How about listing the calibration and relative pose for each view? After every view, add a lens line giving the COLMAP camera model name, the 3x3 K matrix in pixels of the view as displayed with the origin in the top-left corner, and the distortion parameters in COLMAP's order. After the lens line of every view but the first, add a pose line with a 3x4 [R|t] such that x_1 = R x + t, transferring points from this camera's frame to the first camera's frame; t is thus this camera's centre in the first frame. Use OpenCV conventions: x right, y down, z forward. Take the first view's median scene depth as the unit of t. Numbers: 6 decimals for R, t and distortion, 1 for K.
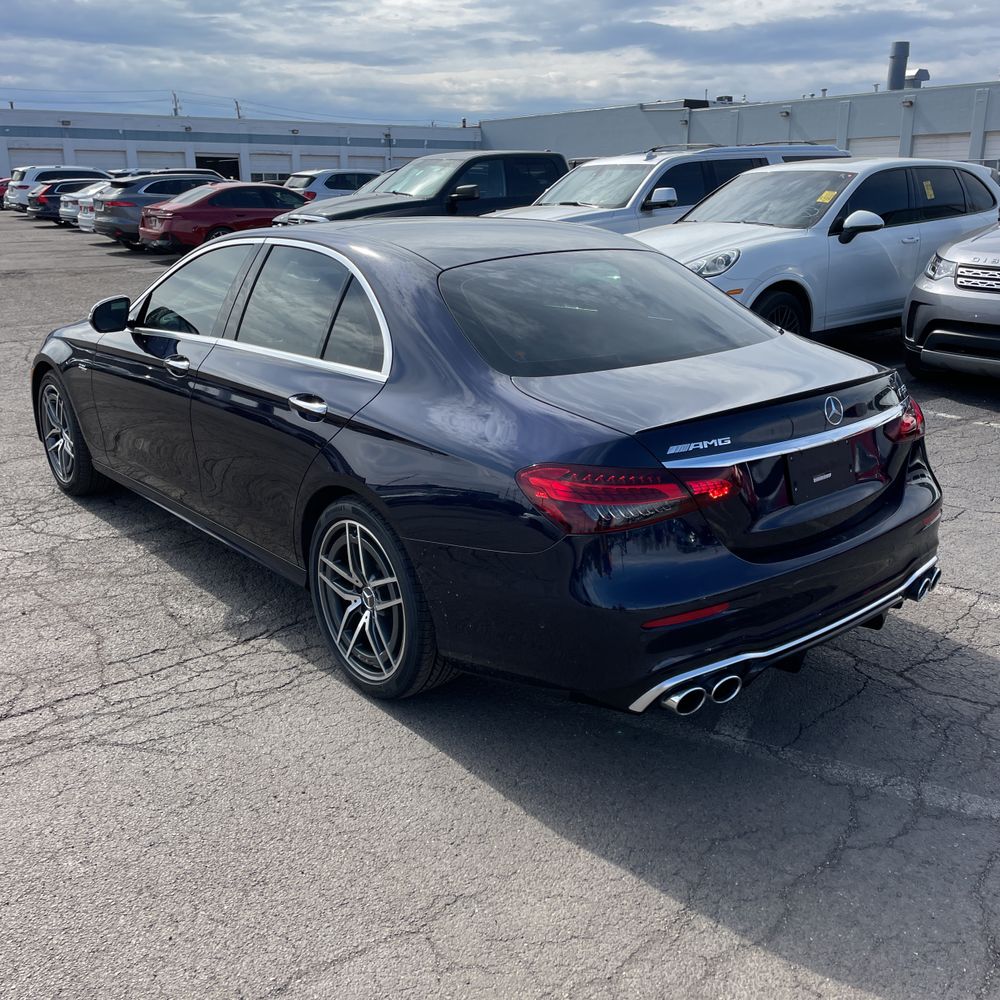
lens RADIAL K [[1028.2, 0, 491.2], [0, 1028.2, 472.3], [0, 0, 1]] dist [0.037215, 0.000000]
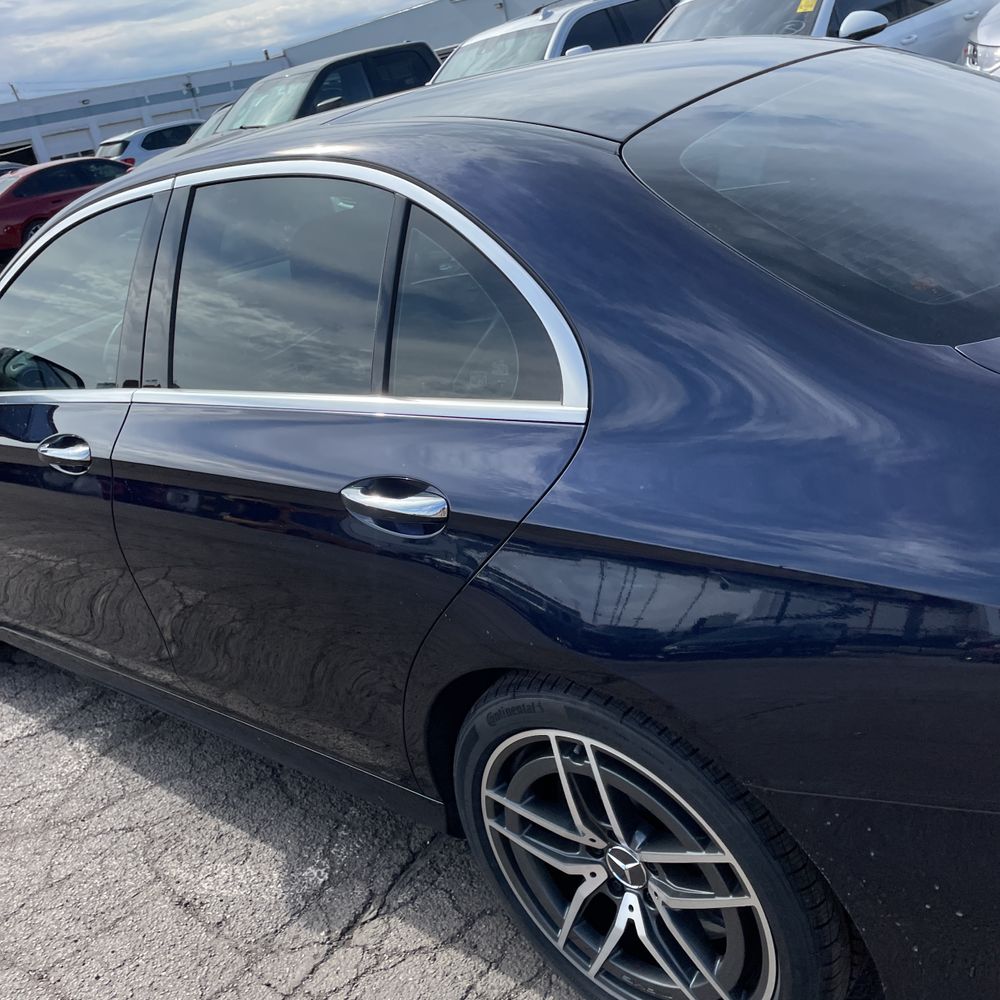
lens RADIAL K [[1028.2, 0, 504.6], [0, 1028.2, 496.1], [0, 0, 1]] dist [0.037215, 0.000000]
pose [[0.964750, -0.244872, 0.096408, -0.153496], [0.234675, 0.966284, 0.105933, -0.092545], [-0.119098, -0.079575, 0.989689, 0.477050]]
